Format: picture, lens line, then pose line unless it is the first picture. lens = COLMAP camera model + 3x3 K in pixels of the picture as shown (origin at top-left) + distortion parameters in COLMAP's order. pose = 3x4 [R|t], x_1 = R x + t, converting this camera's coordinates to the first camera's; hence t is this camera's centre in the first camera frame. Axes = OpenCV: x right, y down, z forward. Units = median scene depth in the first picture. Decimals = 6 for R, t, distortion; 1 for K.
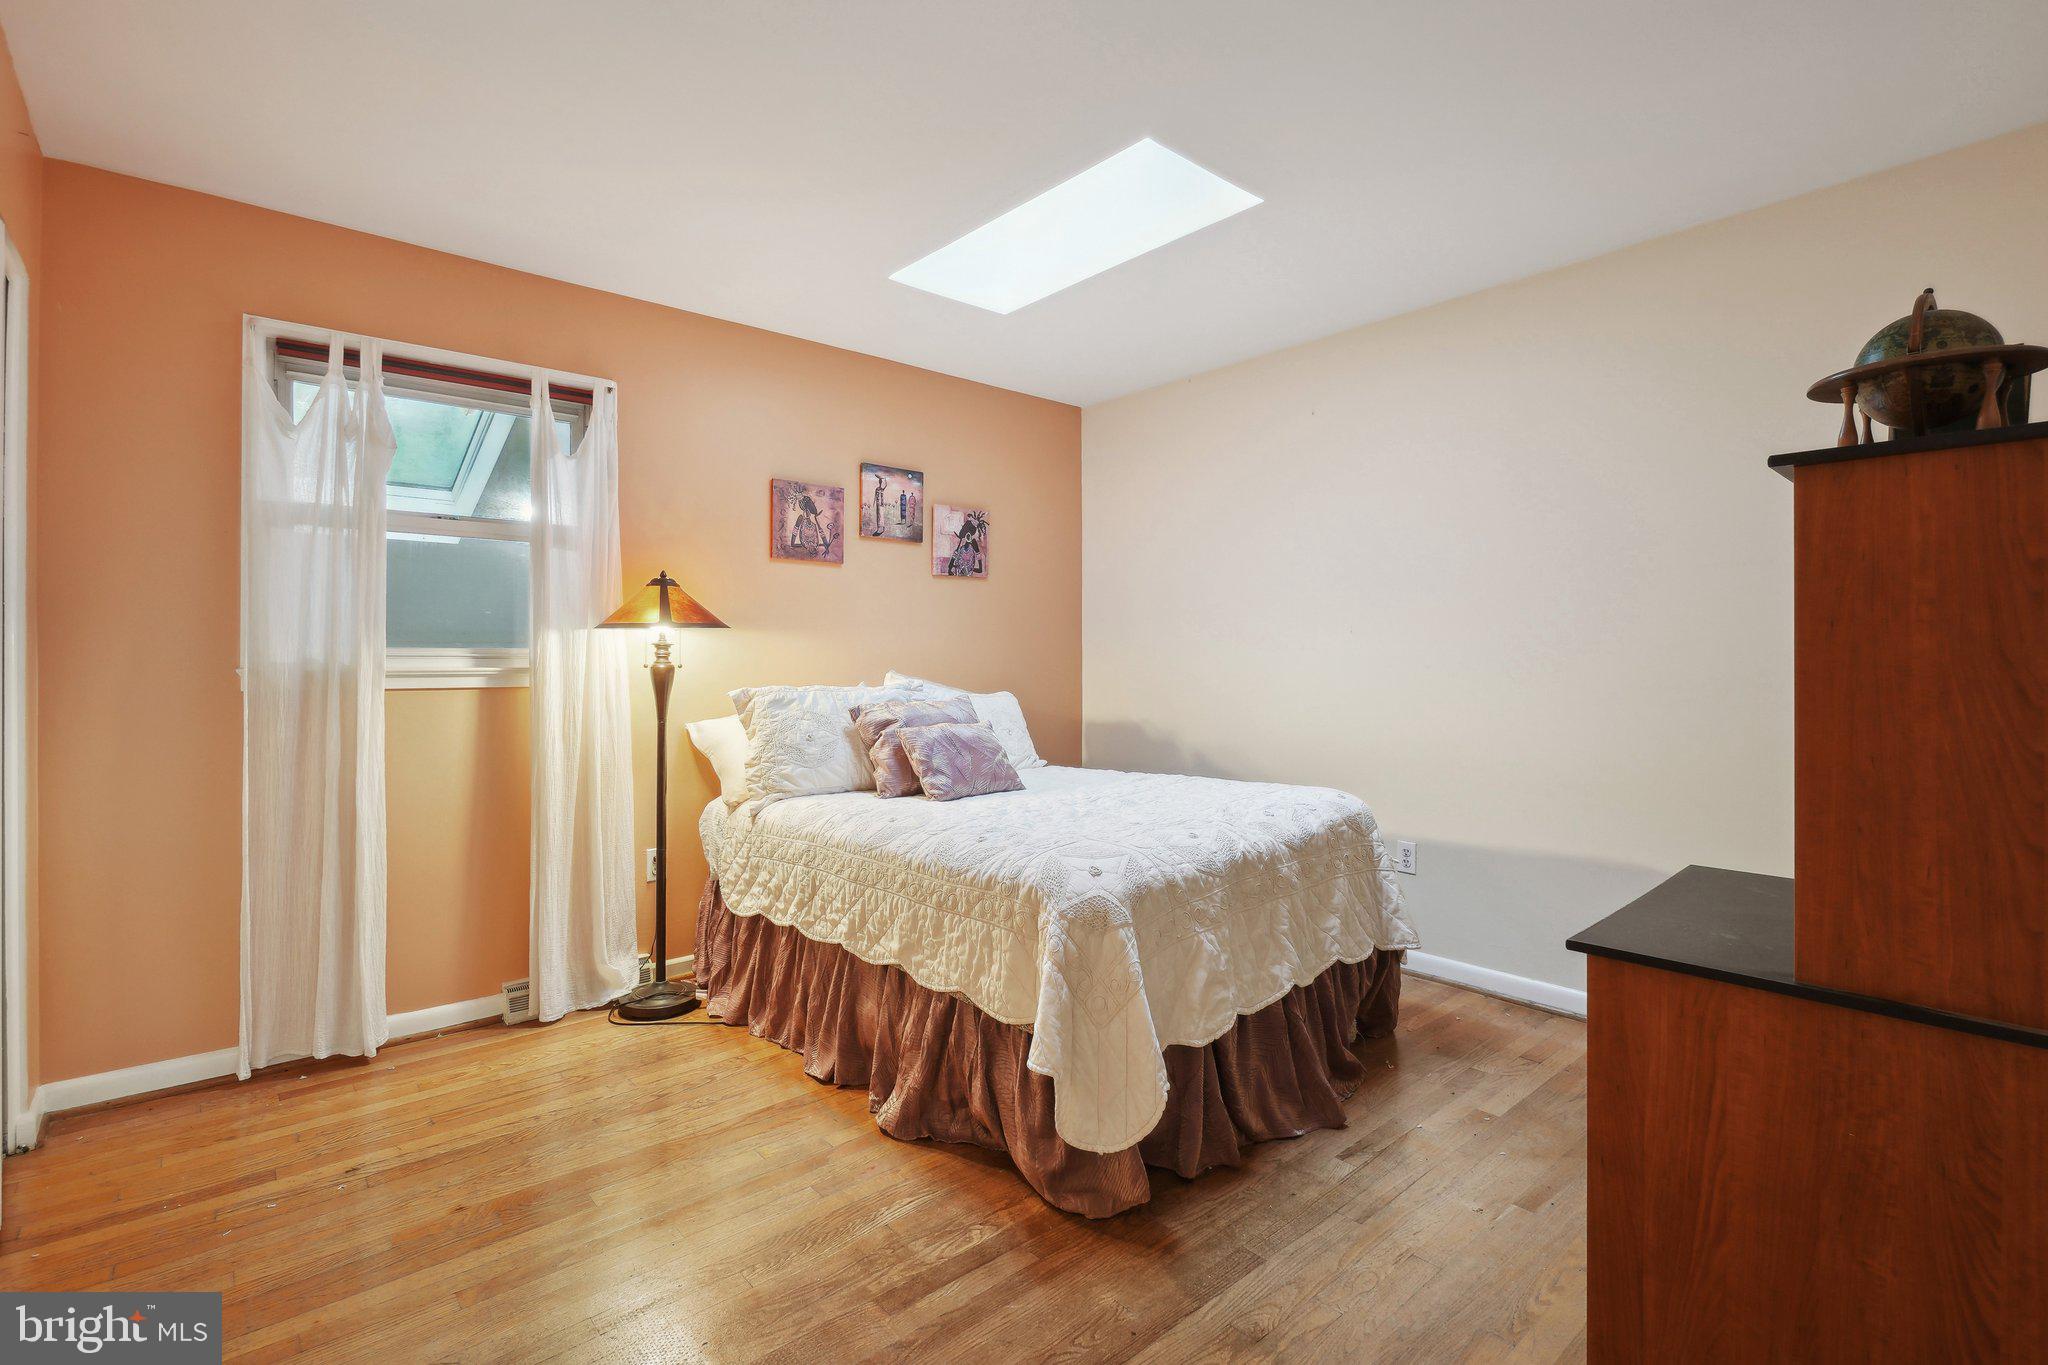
lens RADIAL K [[913.1, 0, 1018.1], [0, 913.1, 663.0], [0, 0, 1]] dist [-0.000480, -0.000046]
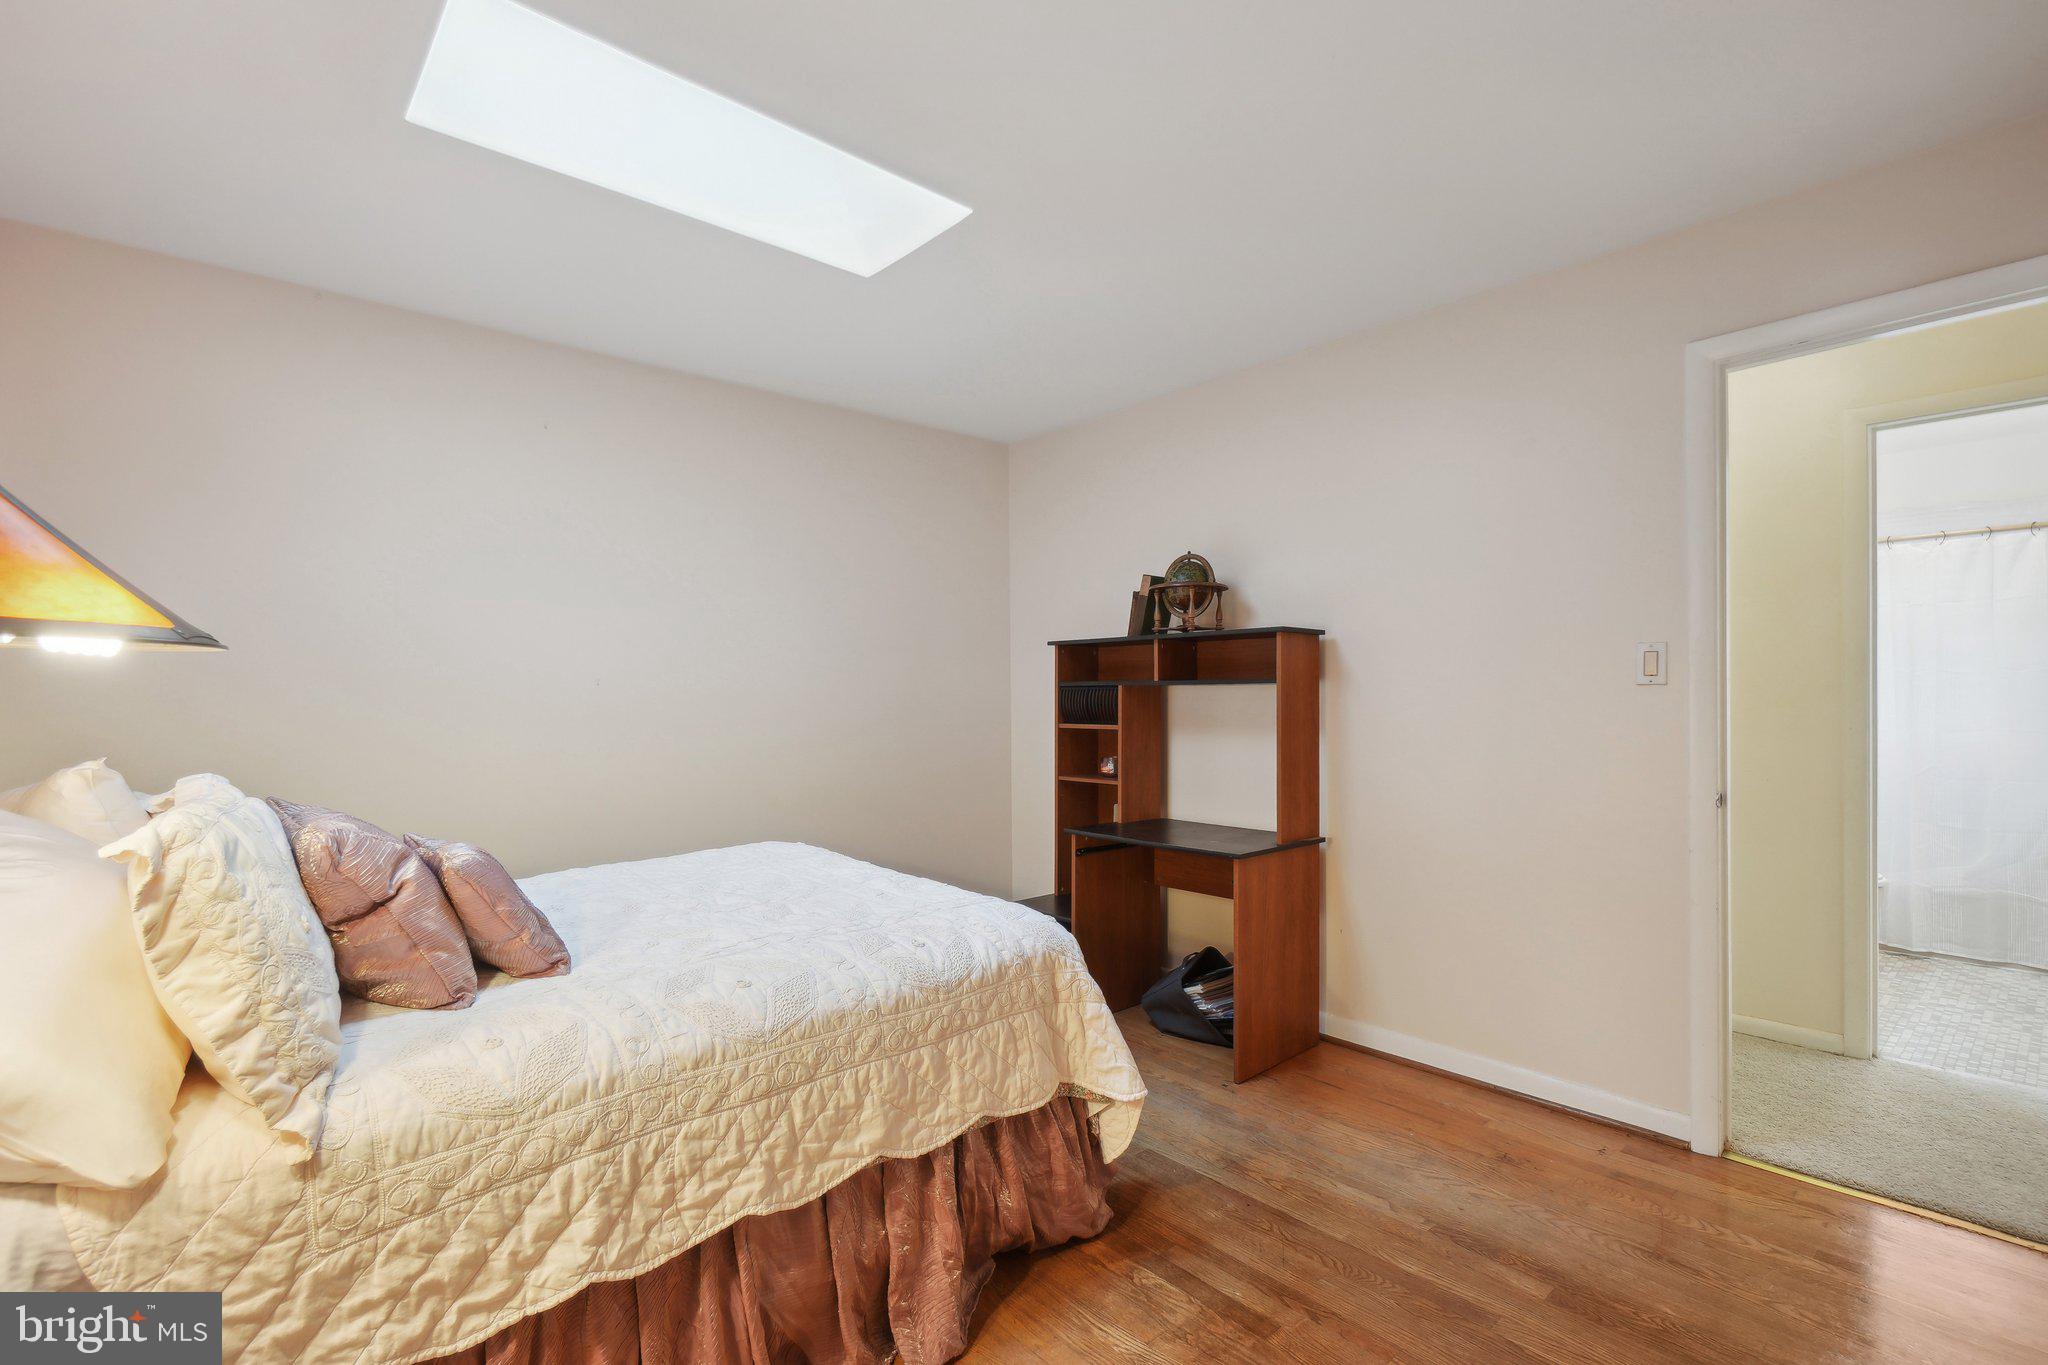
lens RADIAL K [[924.1, 0, 1024.0], [0, 924.1, 682.5], [0, 0, 1]] dist [-0.003150, -0.000470]
pose [[0.004780, 0.005903, 0.999971, -0.840214], [-0.001456, 0.999982, -0.005896, -0.034413], [-0.999988, -0.001428, 0.004788, 0.873287]]
